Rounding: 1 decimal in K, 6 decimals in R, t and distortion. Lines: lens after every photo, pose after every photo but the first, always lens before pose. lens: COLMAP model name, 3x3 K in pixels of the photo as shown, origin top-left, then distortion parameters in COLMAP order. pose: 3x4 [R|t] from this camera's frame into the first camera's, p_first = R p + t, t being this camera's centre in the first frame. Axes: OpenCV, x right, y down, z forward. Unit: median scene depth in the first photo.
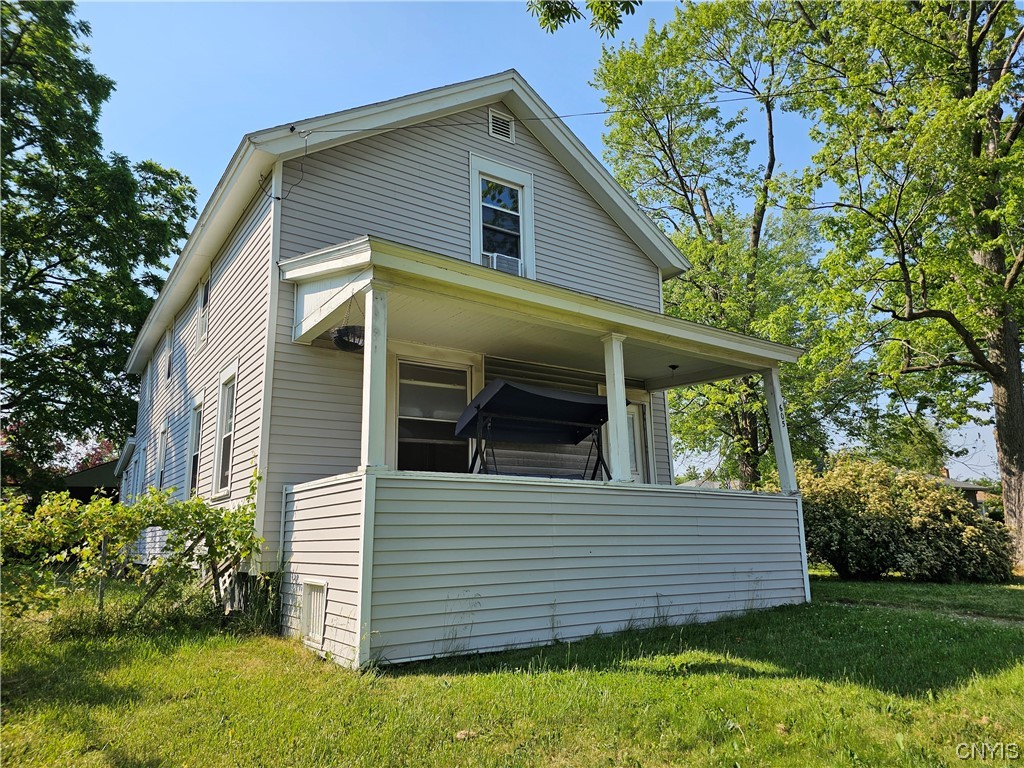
lens RADIAL K [[686.5, 0, 511.7], [0, 686.5, 389.8], [0, 0, 1]] dist [0.052830, -0.045192]
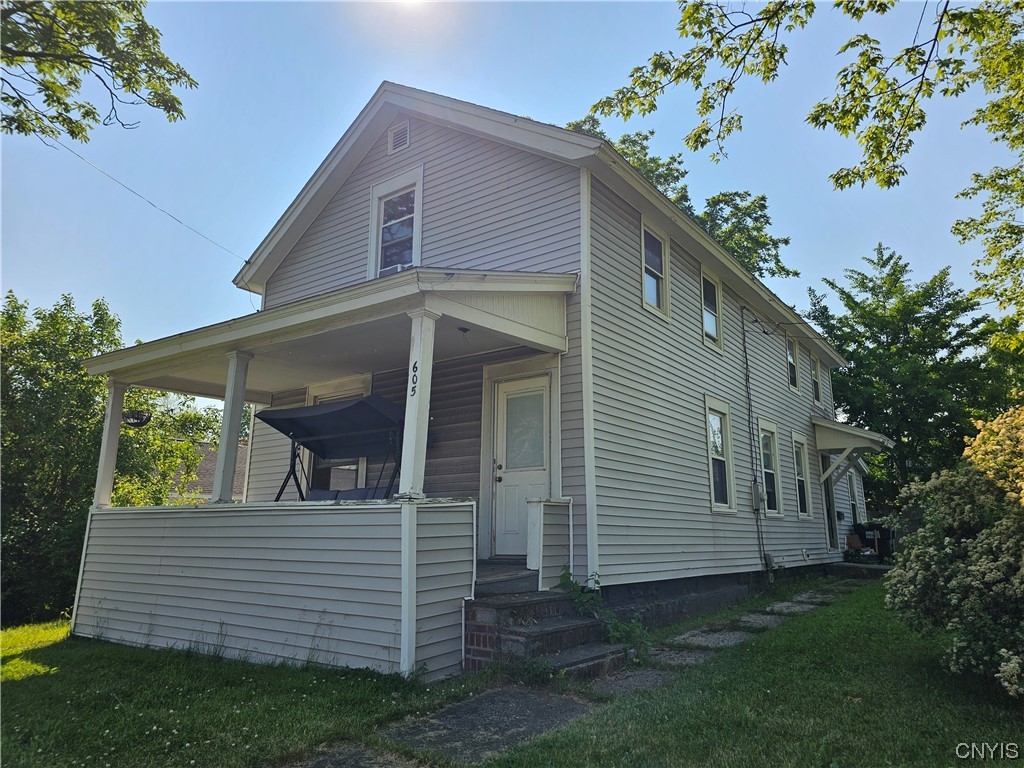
lens RADIAL K [[686.5, 0, 514.1], [0, 686.5, 377.7], [0, 0, 1]] dist [0.052830, -0.045192]
pose [[0.324556, -0.197343, -0.925051, 1.173831], [0.195169, 0.970919, -0.138653, 0.166576], [0.925512, -0.135540, 0.353633, 0.985702]]
